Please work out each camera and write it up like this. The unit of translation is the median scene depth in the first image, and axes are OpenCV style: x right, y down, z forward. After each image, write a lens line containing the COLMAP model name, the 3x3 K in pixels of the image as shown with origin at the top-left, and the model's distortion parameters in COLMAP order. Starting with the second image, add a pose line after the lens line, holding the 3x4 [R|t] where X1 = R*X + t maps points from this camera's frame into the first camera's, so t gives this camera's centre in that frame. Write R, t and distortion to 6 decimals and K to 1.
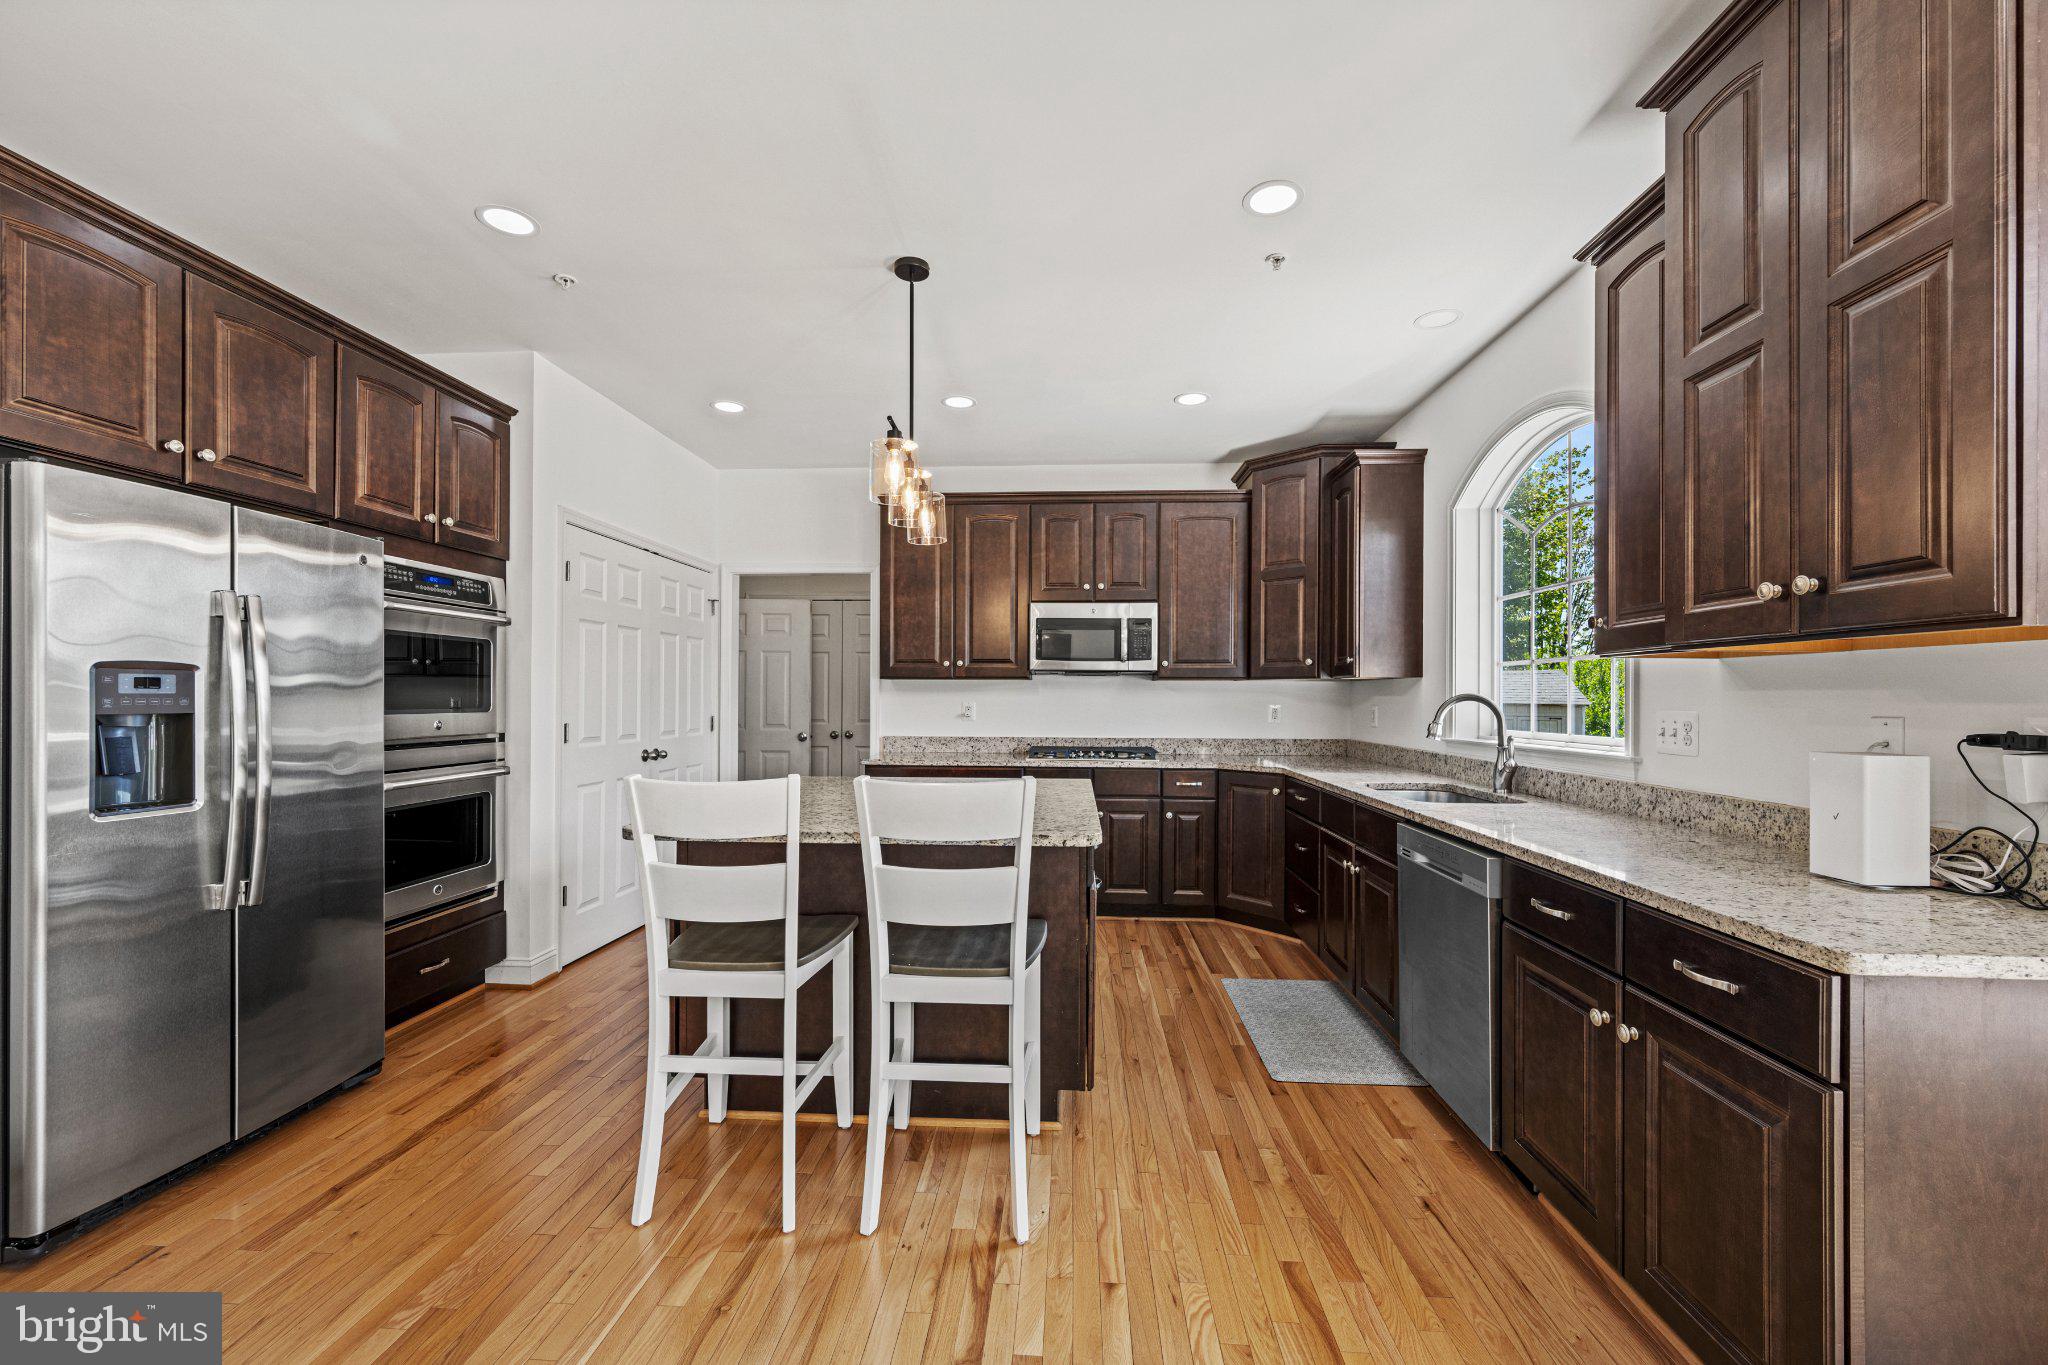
lens RADIAL K [[827.3, 0, 1014.4], [0, 827.3, 692.7], [0, 0, 1]] dist [0.000507, -0.001176]
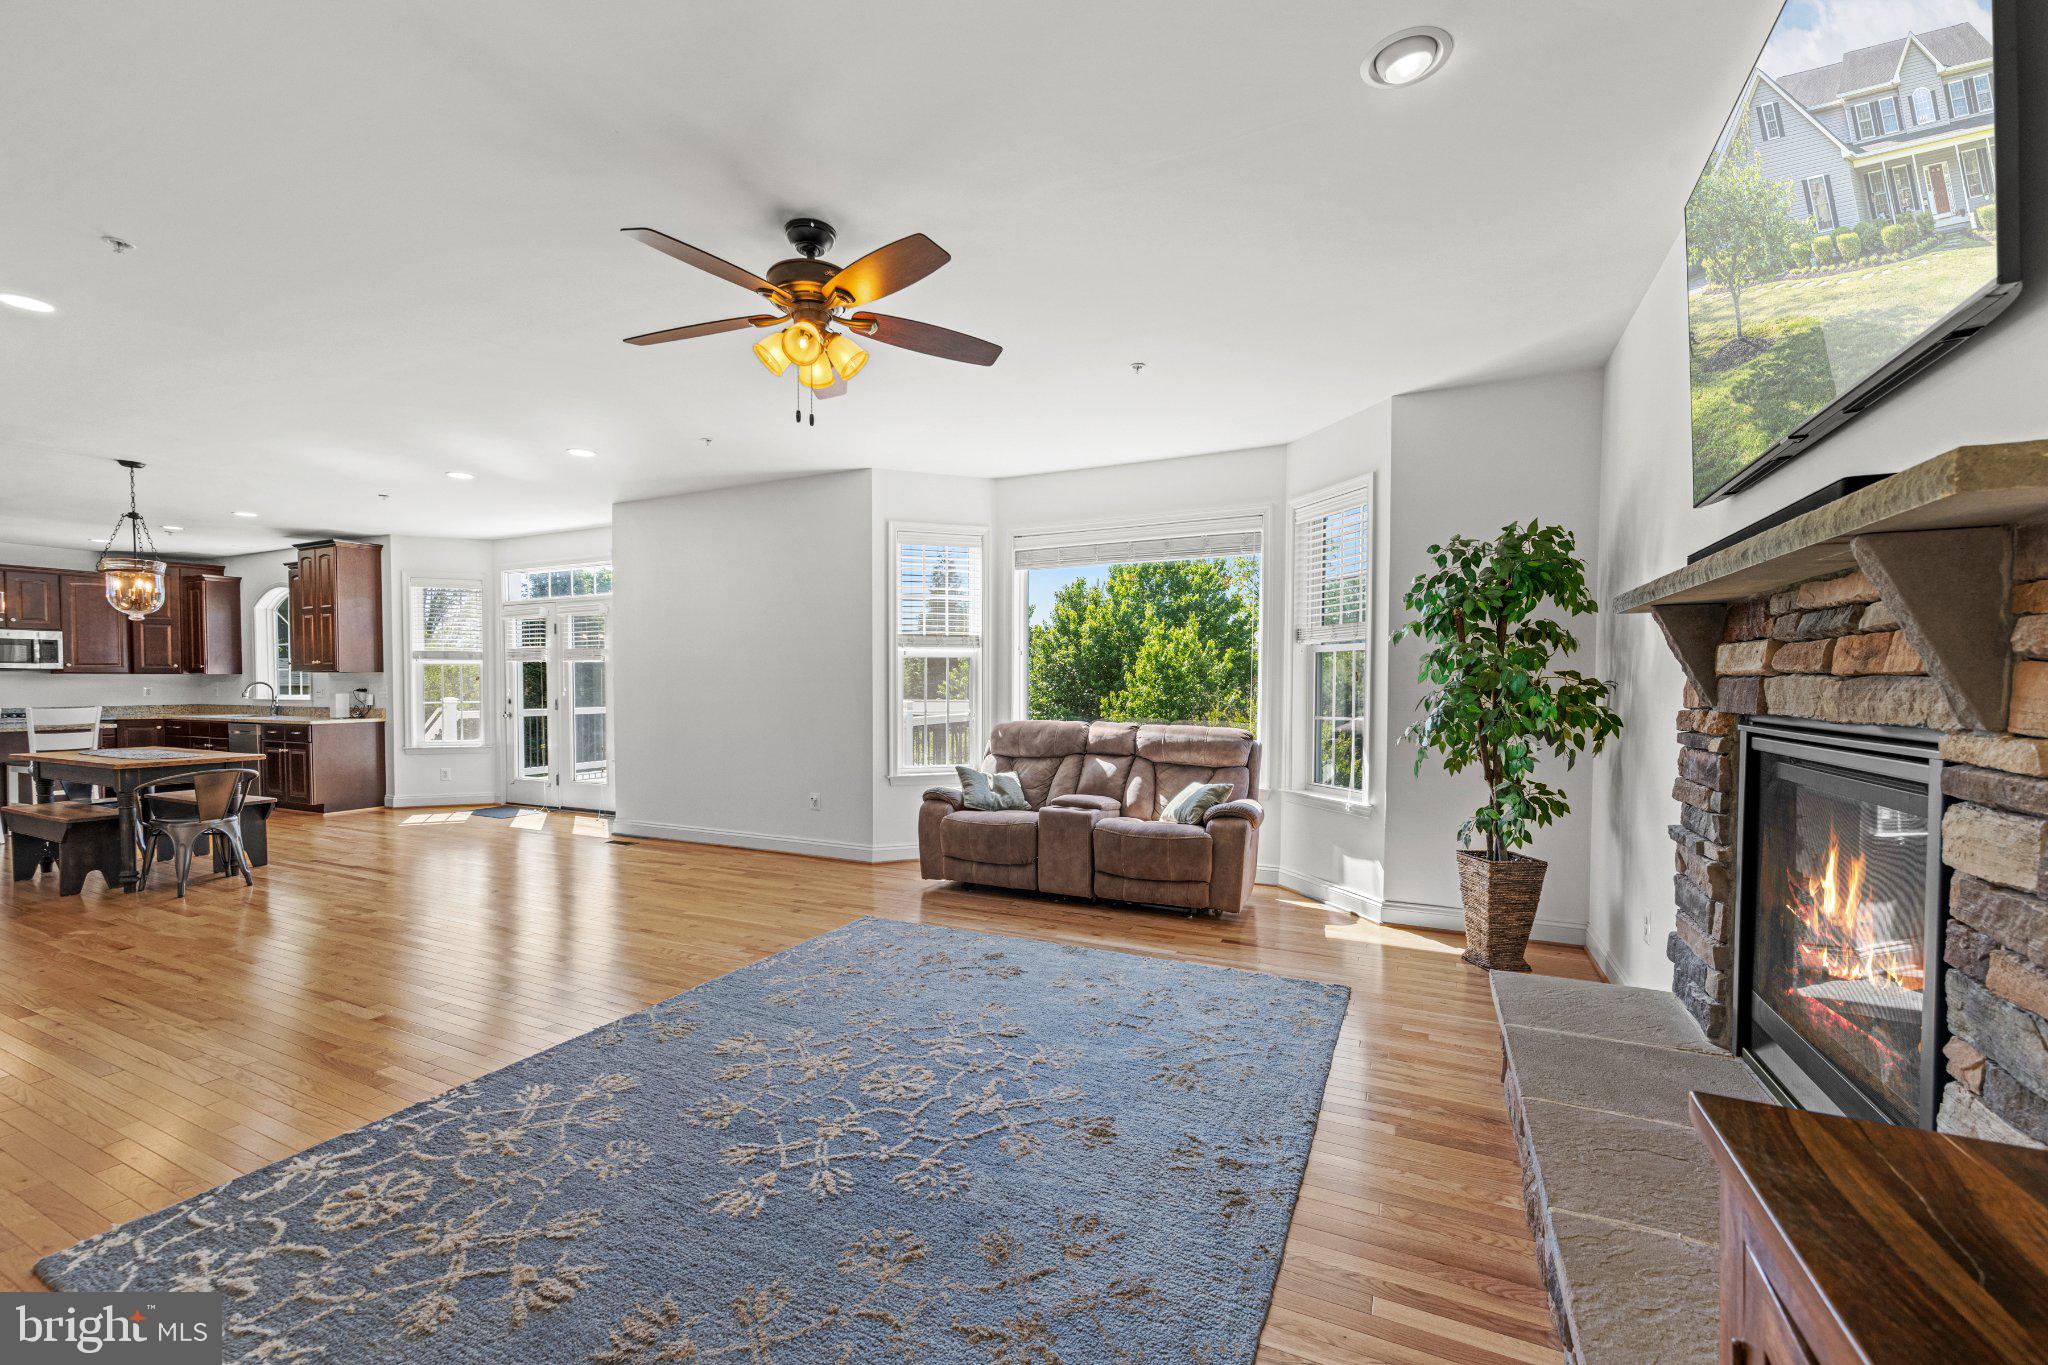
lens RADIAL K [[827.3, 0, 1035.8], [0, 827.3, 706.2], [0, 0, 1]] dist [0.000507, -0.001176]
pose [[0.365568, -0.033919, 0.930166, -1.001971], [-0.001869, 0.999307, 0.037175, -0.021423], [-0.930783, -0.015329, 0.365251, -2.253423]]
